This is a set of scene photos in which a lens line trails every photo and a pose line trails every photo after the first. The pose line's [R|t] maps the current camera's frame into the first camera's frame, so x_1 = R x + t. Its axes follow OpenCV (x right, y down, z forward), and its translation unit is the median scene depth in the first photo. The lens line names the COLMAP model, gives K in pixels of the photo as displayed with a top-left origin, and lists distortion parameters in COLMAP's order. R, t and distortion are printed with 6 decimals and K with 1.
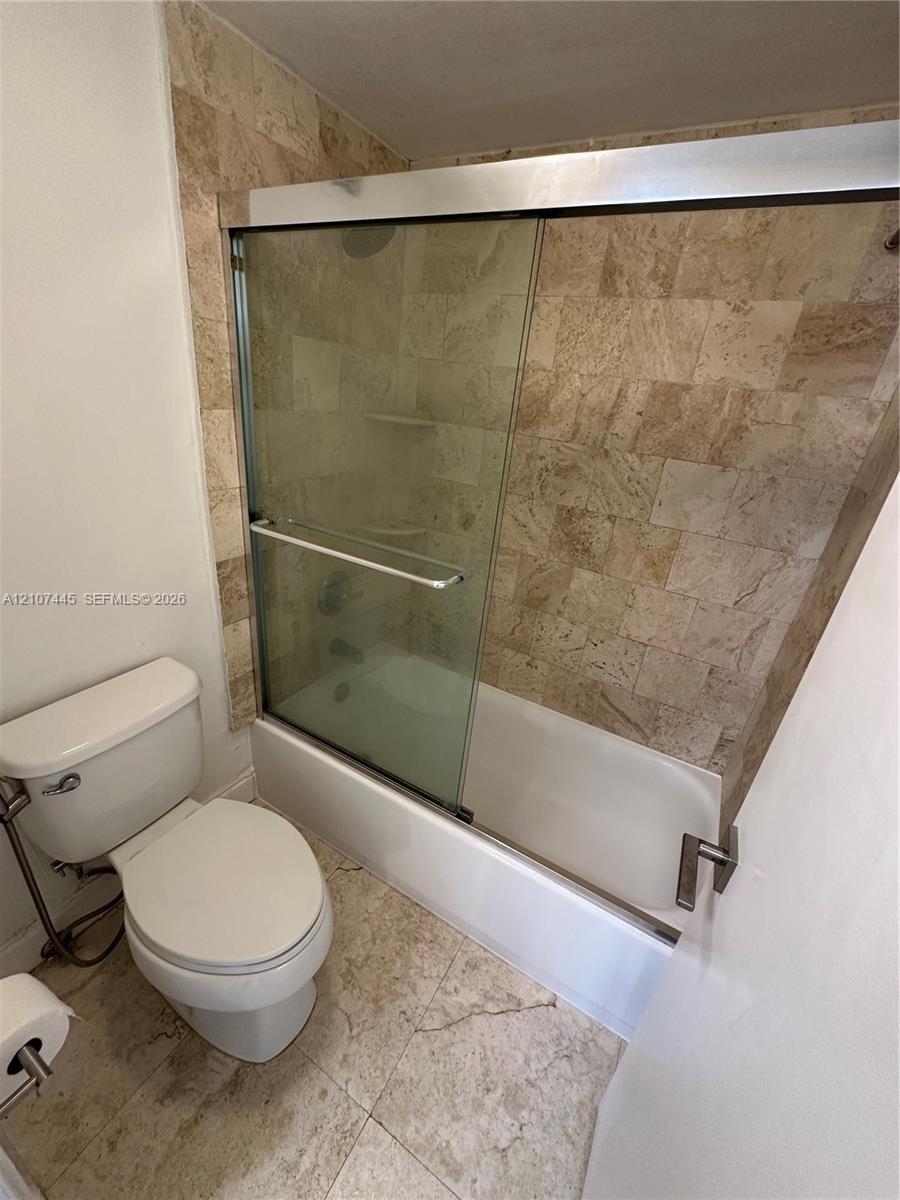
lens RADIAL K [[479.7, 0, 449.2], [0, 479.7, 599.9], [0, 0, 1]] dist [-0.000388, -0.000149]
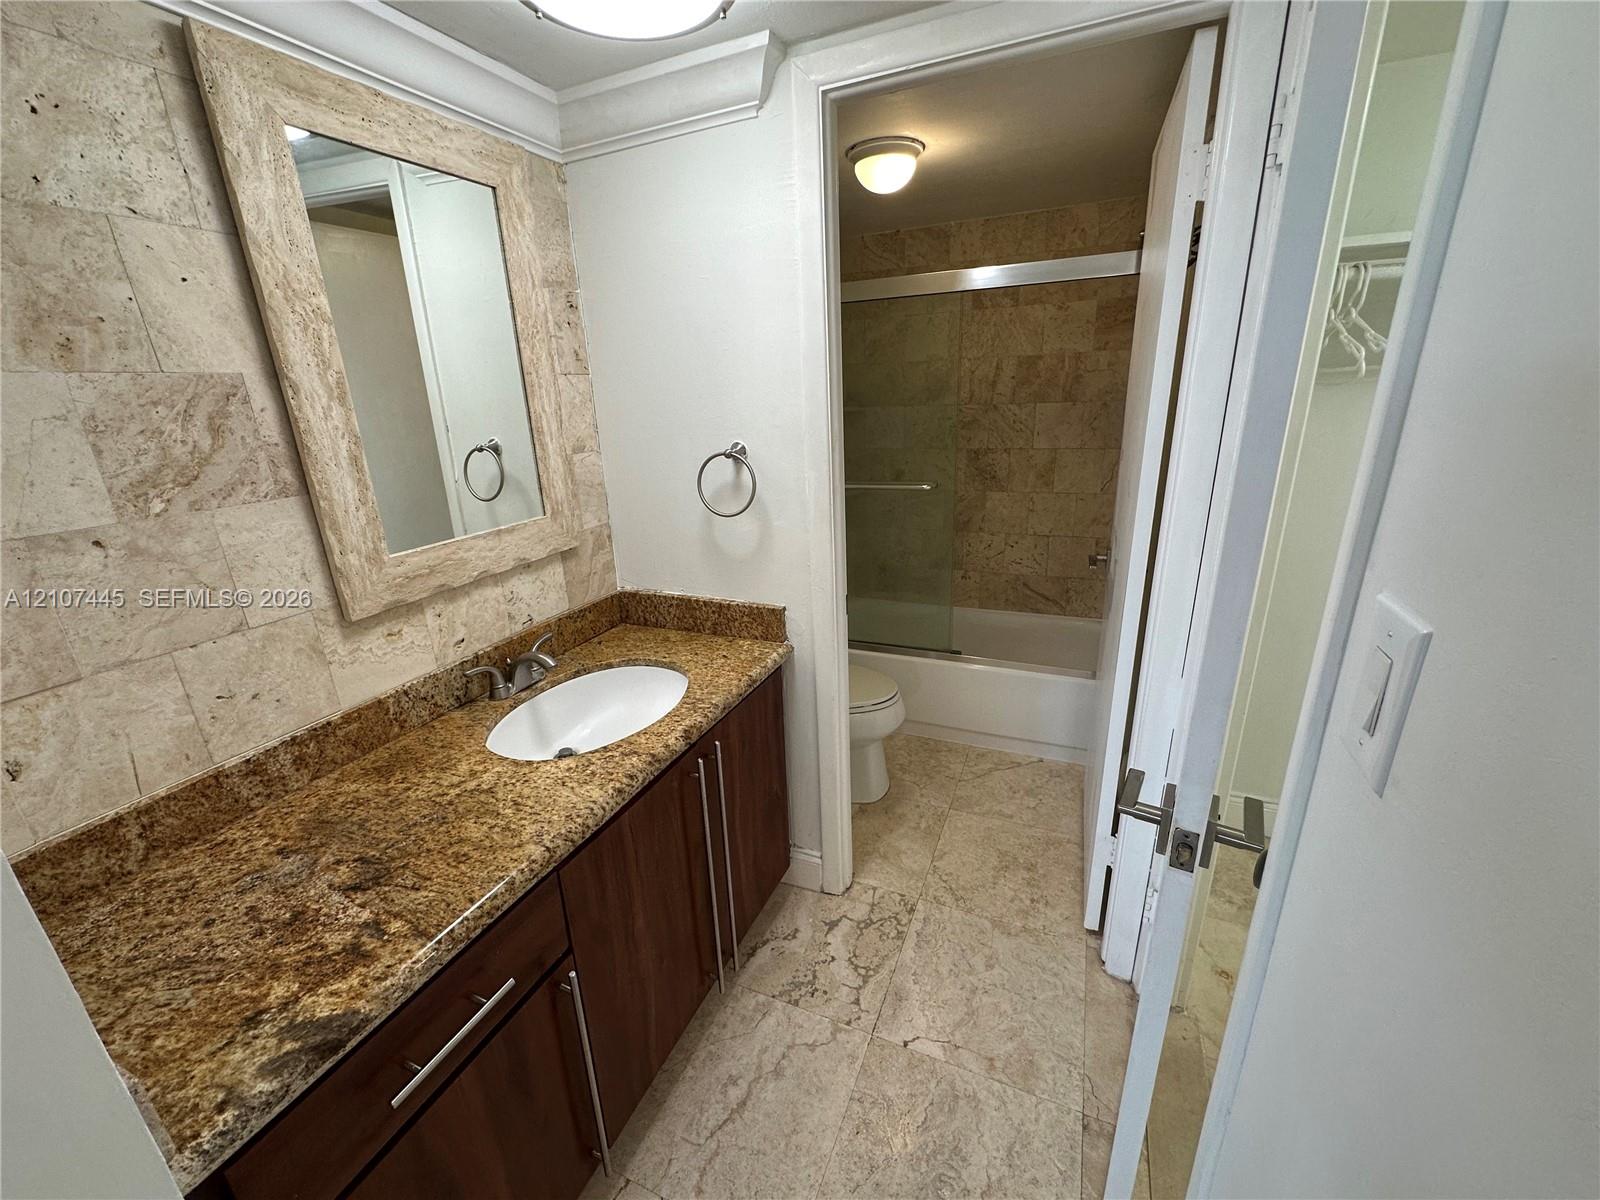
lens RADIAL K [[639.6, 0, 799.3], [0, 639.6, 599.5], [0, 0, 1]] dist [-0.000388, -0.000149]
pose [[0.983552, -0.171763, 0.055885, -0.466269], [0.176241, 0.980344, -0.088685, 0.334032], [-0.039554, 0.097075, 0.994491, -0.852152]]
